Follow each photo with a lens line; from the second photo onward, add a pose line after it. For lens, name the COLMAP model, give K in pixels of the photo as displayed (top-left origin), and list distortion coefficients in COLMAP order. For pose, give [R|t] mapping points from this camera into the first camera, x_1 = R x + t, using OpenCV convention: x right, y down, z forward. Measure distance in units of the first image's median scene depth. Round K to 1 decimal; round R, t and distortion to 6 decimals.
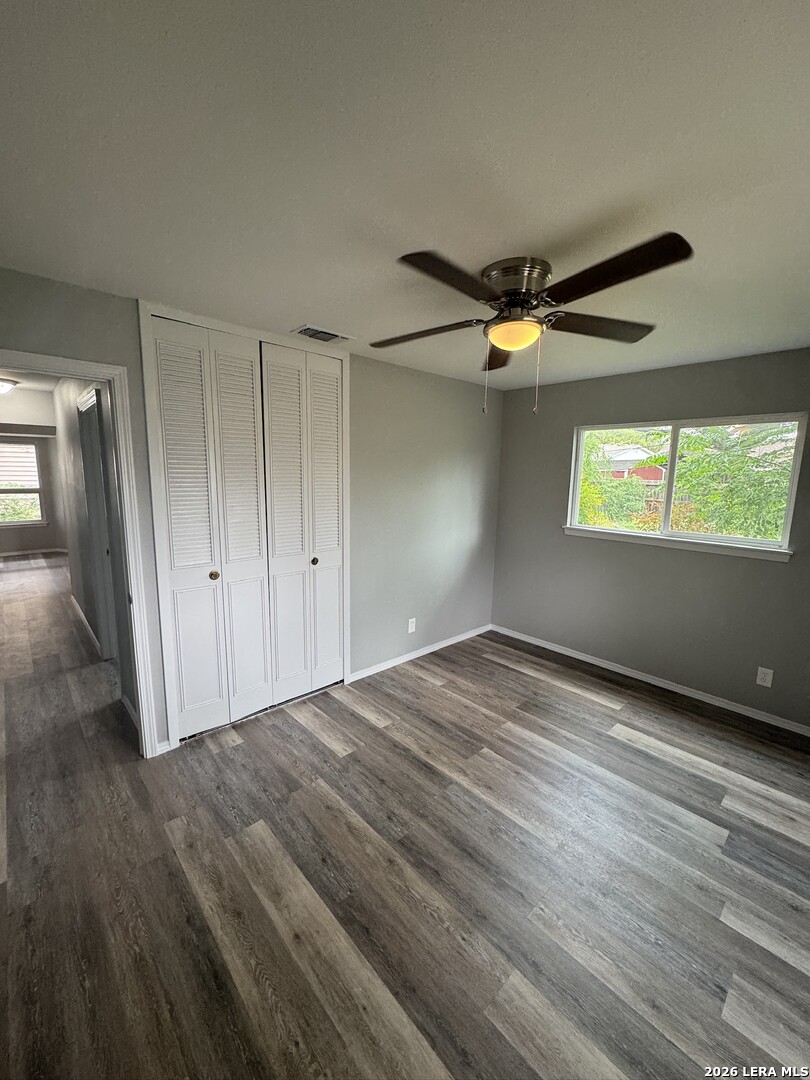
lens RADIAL K [[431.0, 0, 405.4], [0, 431.0, 538.6], [0, 0, 1]] dist [-0.002076, 0.000347]
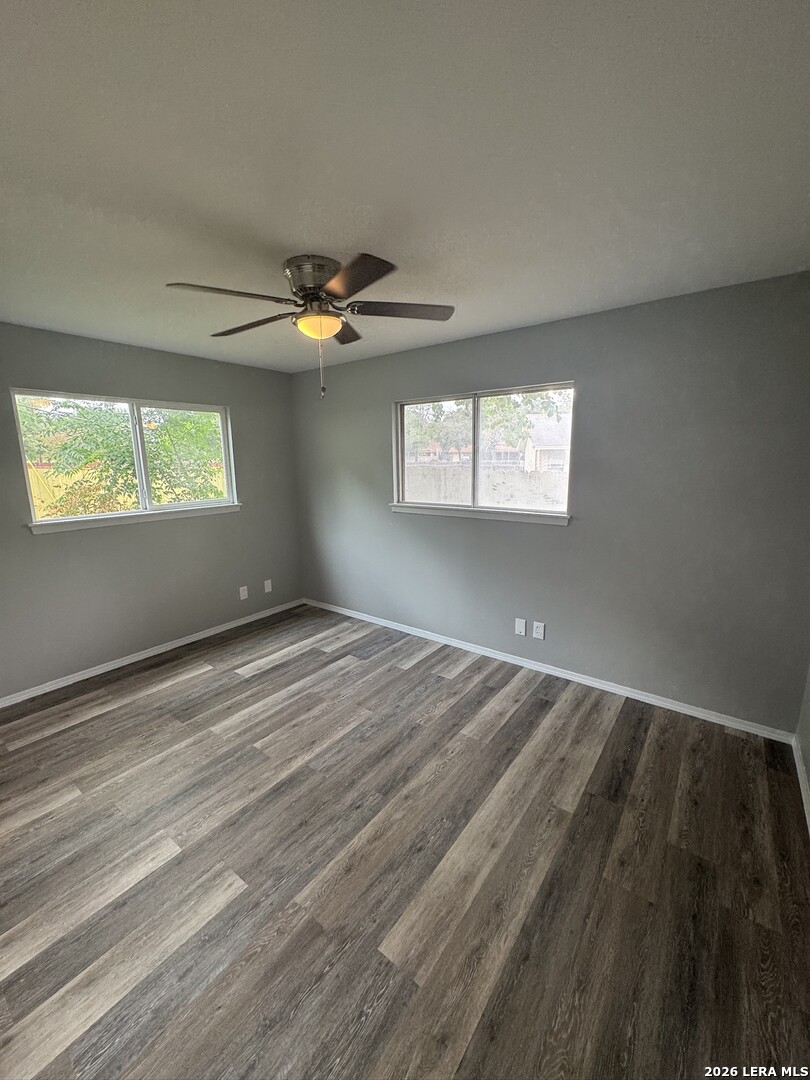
lens RADIAL K [[431.0, 0, 405.4], [0, 431.0, 538.6], [0, 0, 1]] dist [-0.002076, 0.000347]
pose [[-0.176081, -0.200461, 0.963748, -0.792259], [0.157829, 0.960630, 0.228649, -0.124475], [-0.971641, 0.192368, -0.137510, 0.833054]]
